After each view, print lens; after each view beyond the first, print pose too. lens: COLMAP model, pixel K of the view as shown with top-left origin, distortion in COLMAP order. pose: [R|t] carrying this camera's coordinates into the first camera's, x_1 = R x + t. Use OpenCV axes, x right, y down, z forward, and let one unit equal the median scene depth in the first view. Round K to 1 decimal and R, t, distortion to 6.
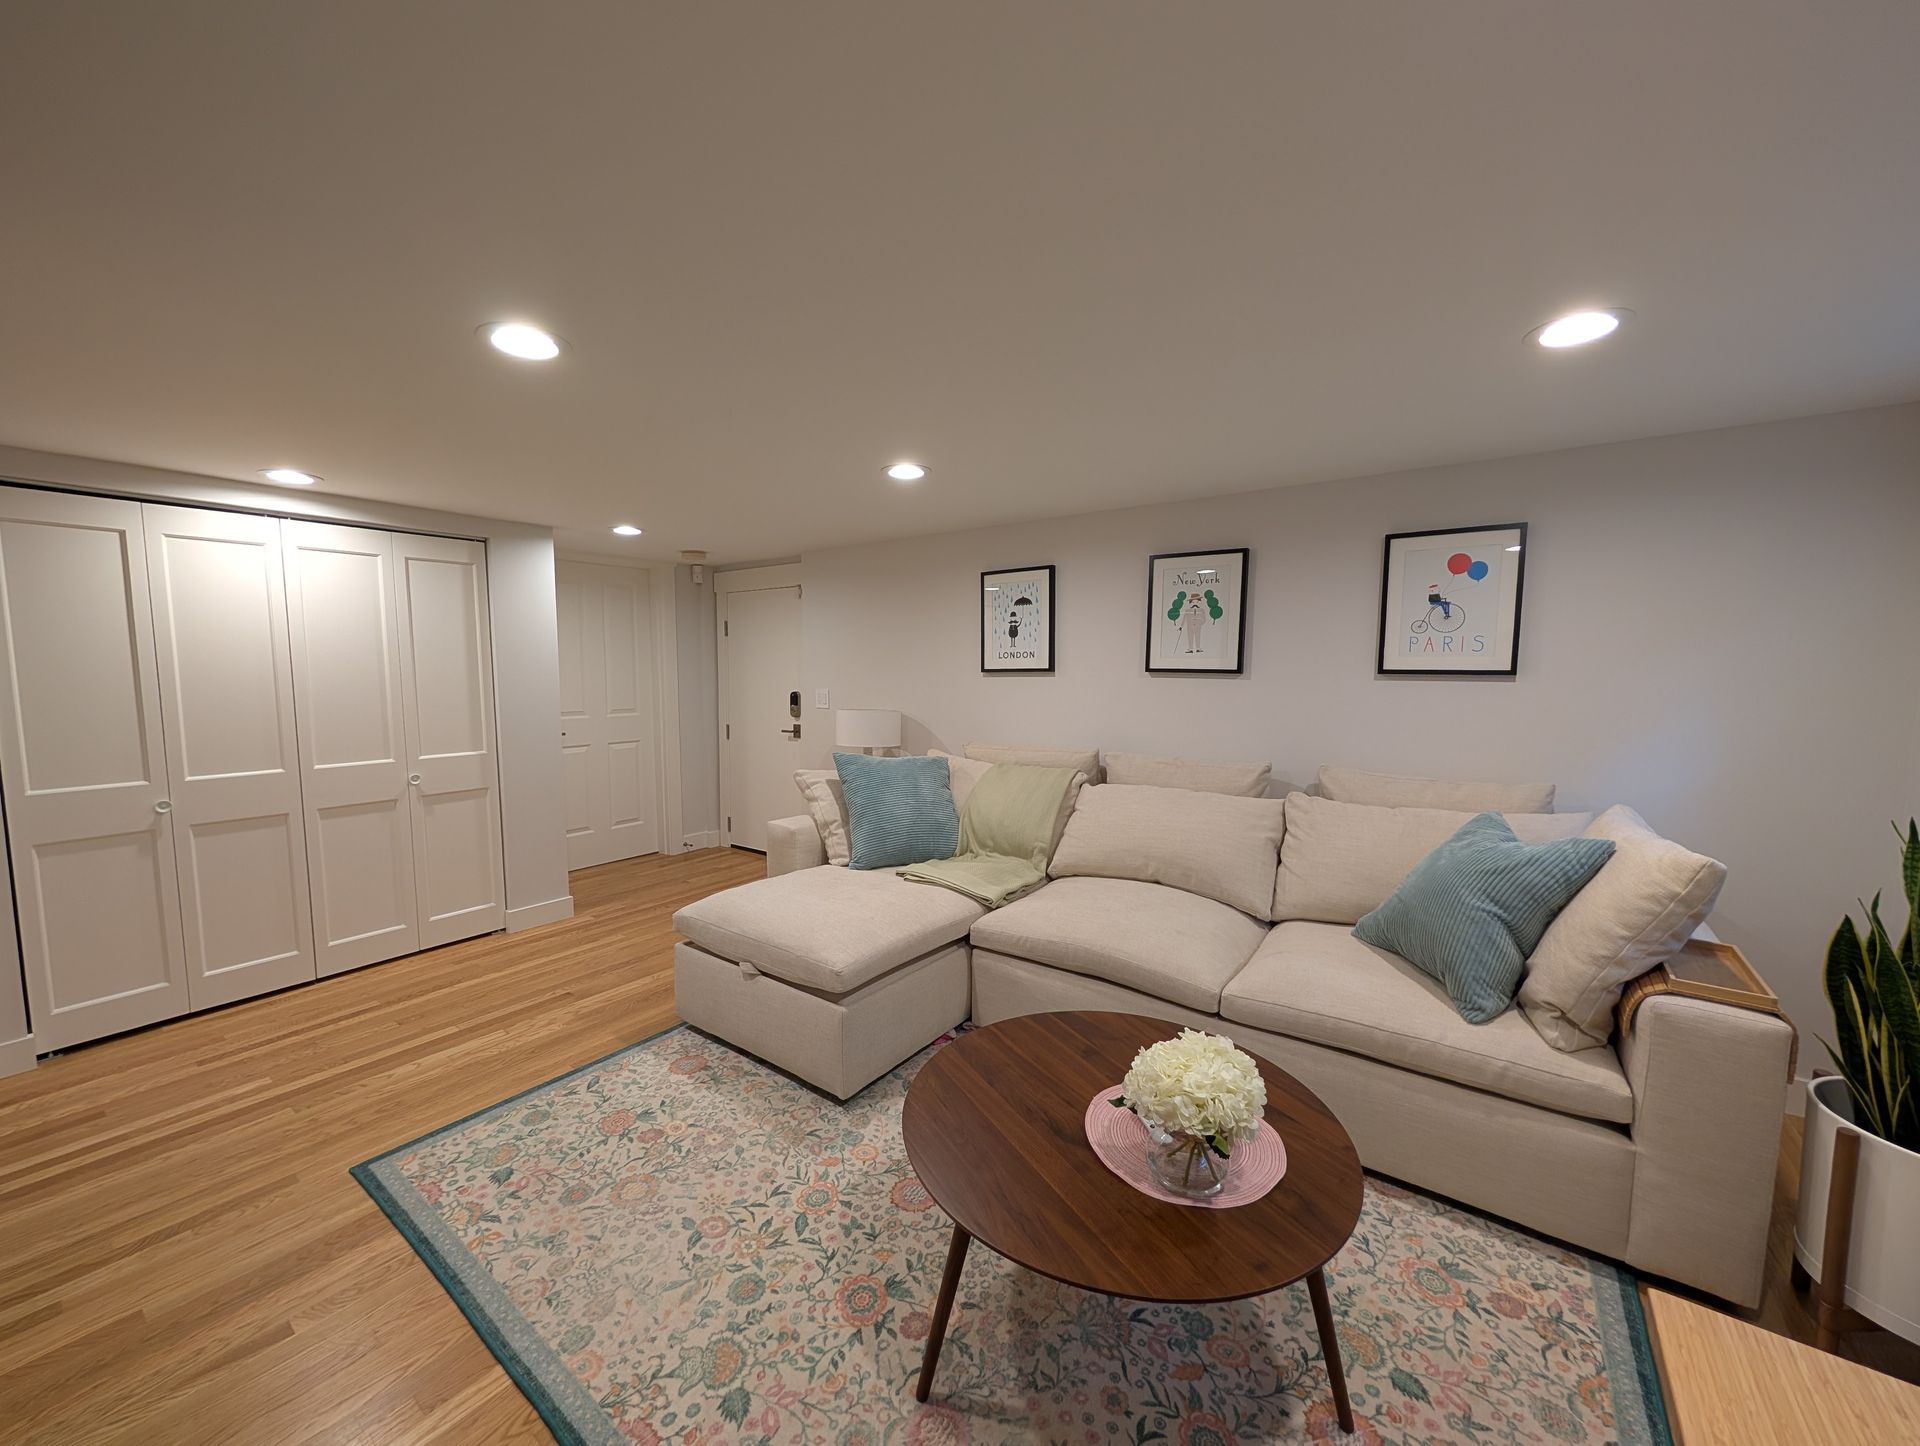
lens RADIAL K [[729.9, 0, 957.3], [0, 729.9, 730.7], [0, 0, 1]] dist [-0.001273, 0.000522]
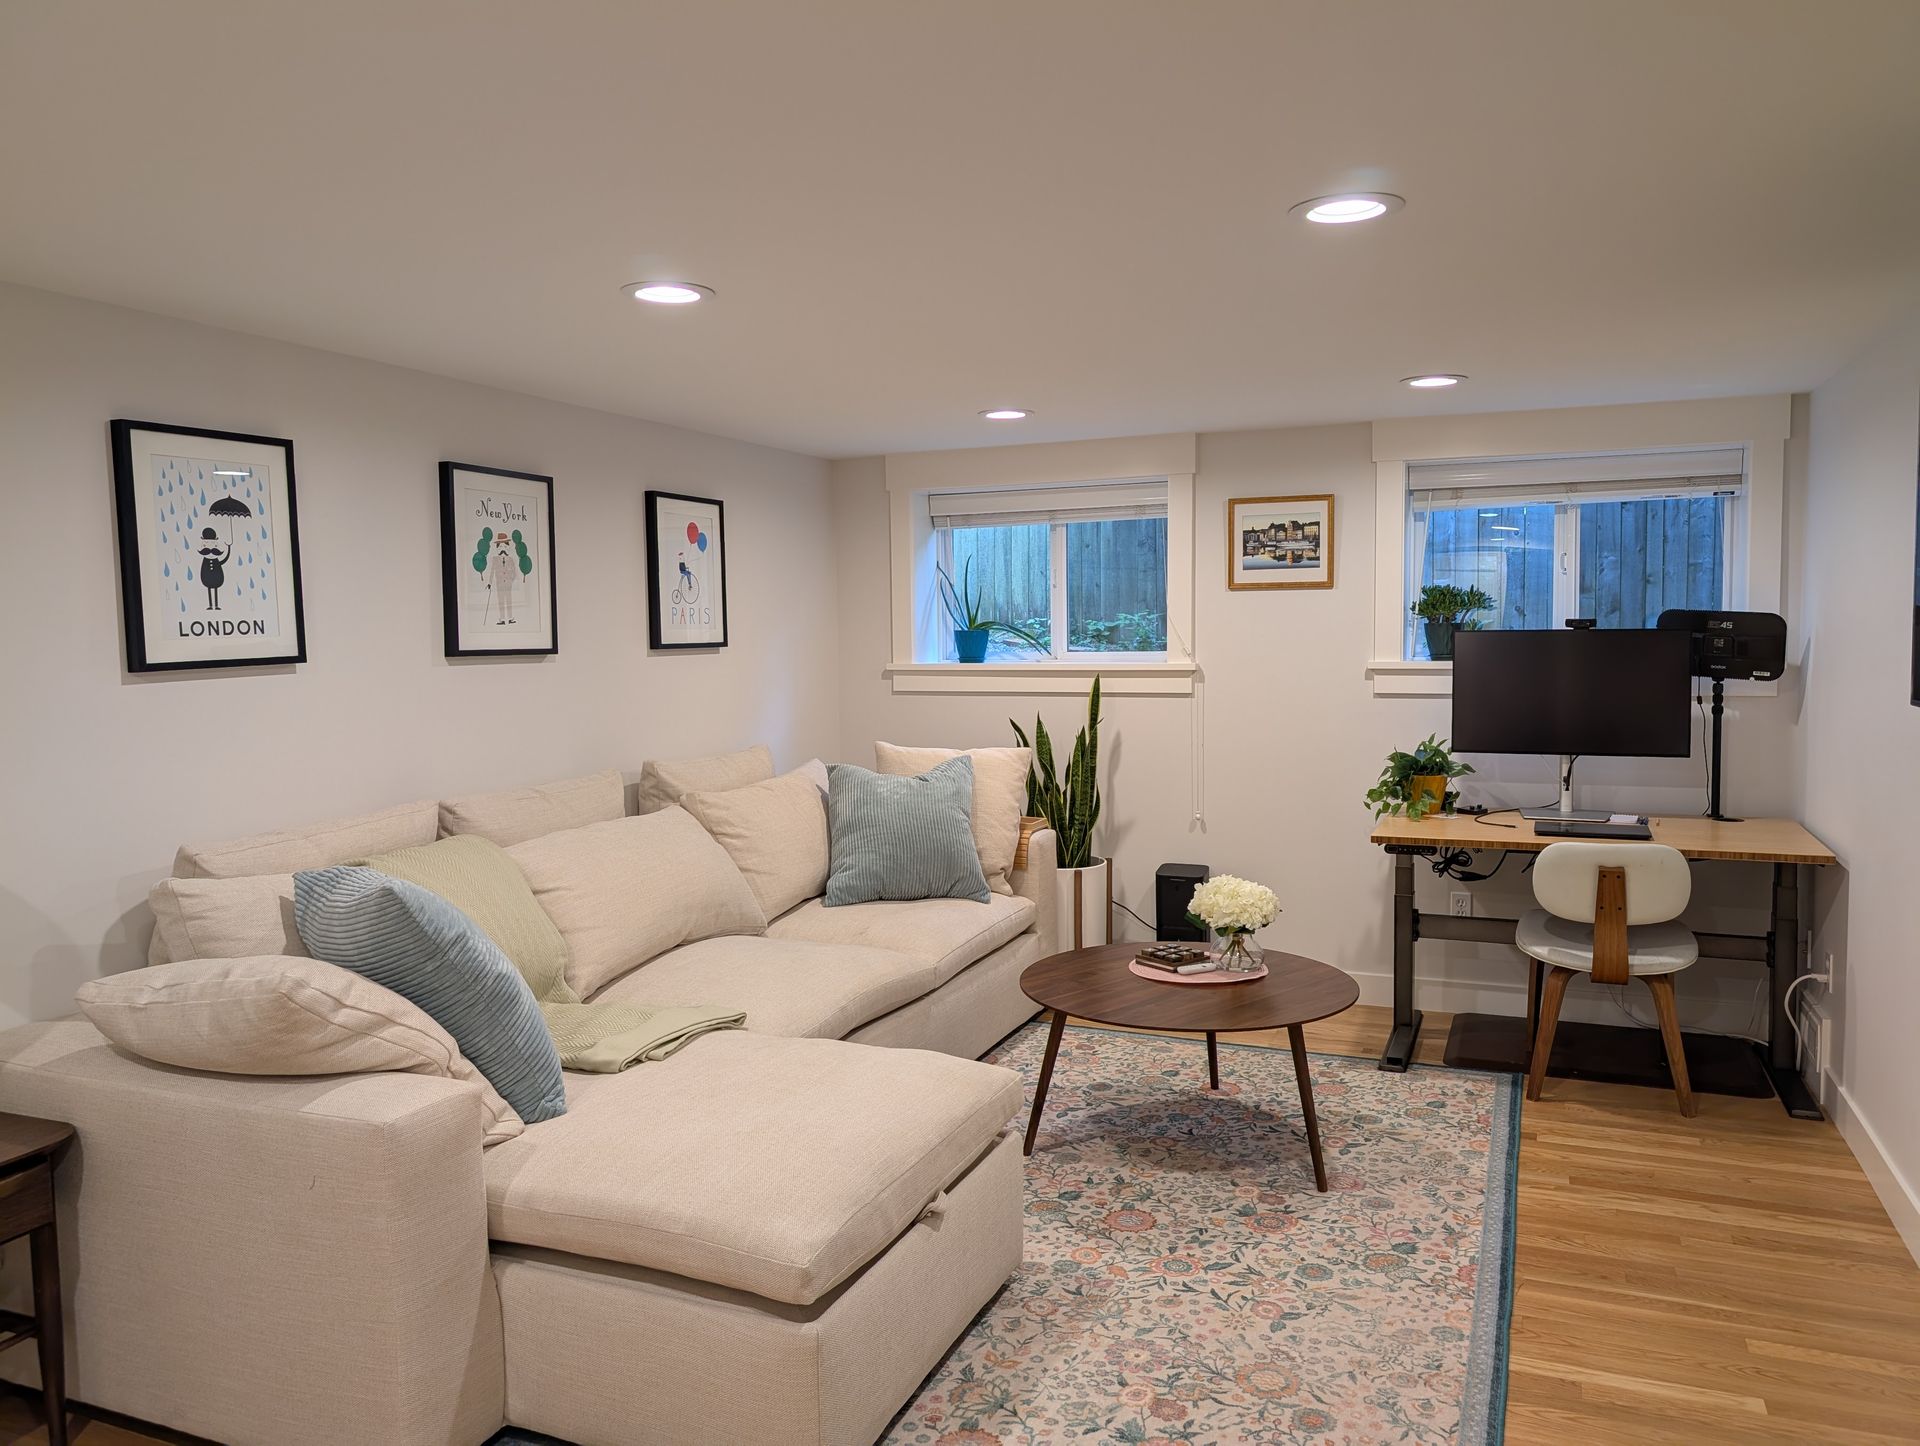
lens RADIAL K [[1382.0, 0, 969.9], [0, 1382.0, 717.3], [0, 0, 1]] dist [0.014160, -0.010193]
pose [[-0.239495, -0.065092, 0.968713, -1.154732], [0.099440, 0.990859, 0.091164, -0.114259], [-0.965792, 0.118162, -0.230833, 1.067457]]
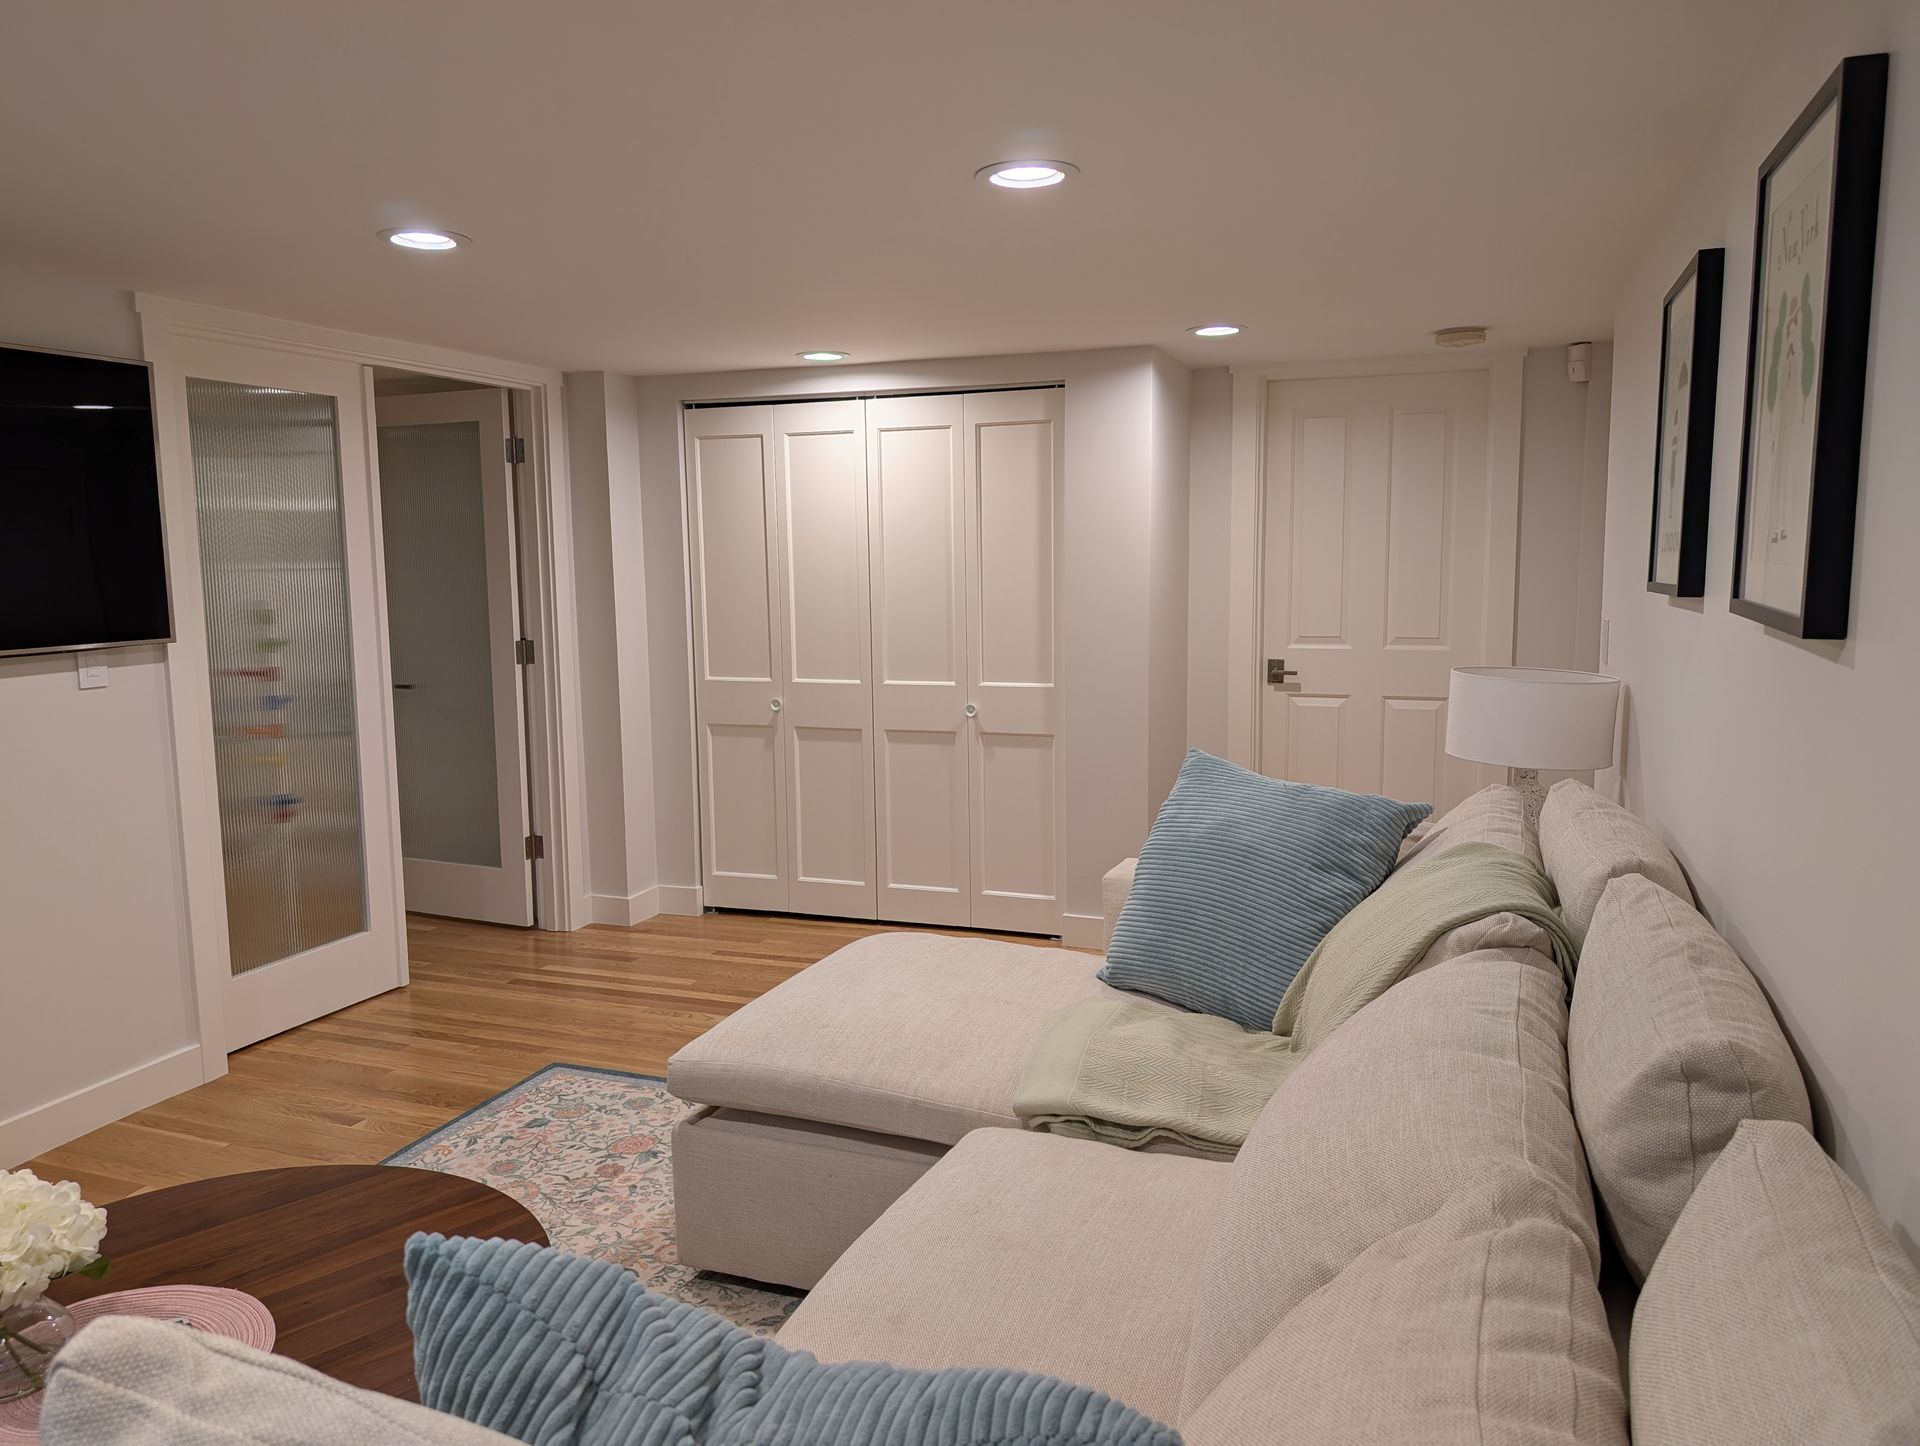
lens RADIAL K [[1382.0, 0, 952.8], [0, 1382.0, 726.9], [0, 0, 1]] dist [0.014160, -0.010193]
pose [[0.269790, 0.126073, -0.954630, 0.843878], [-0.072964, 0.991218, 0.110284, -0.098107], [0.960151, 0.039900, 0.276620, 0.722466]]
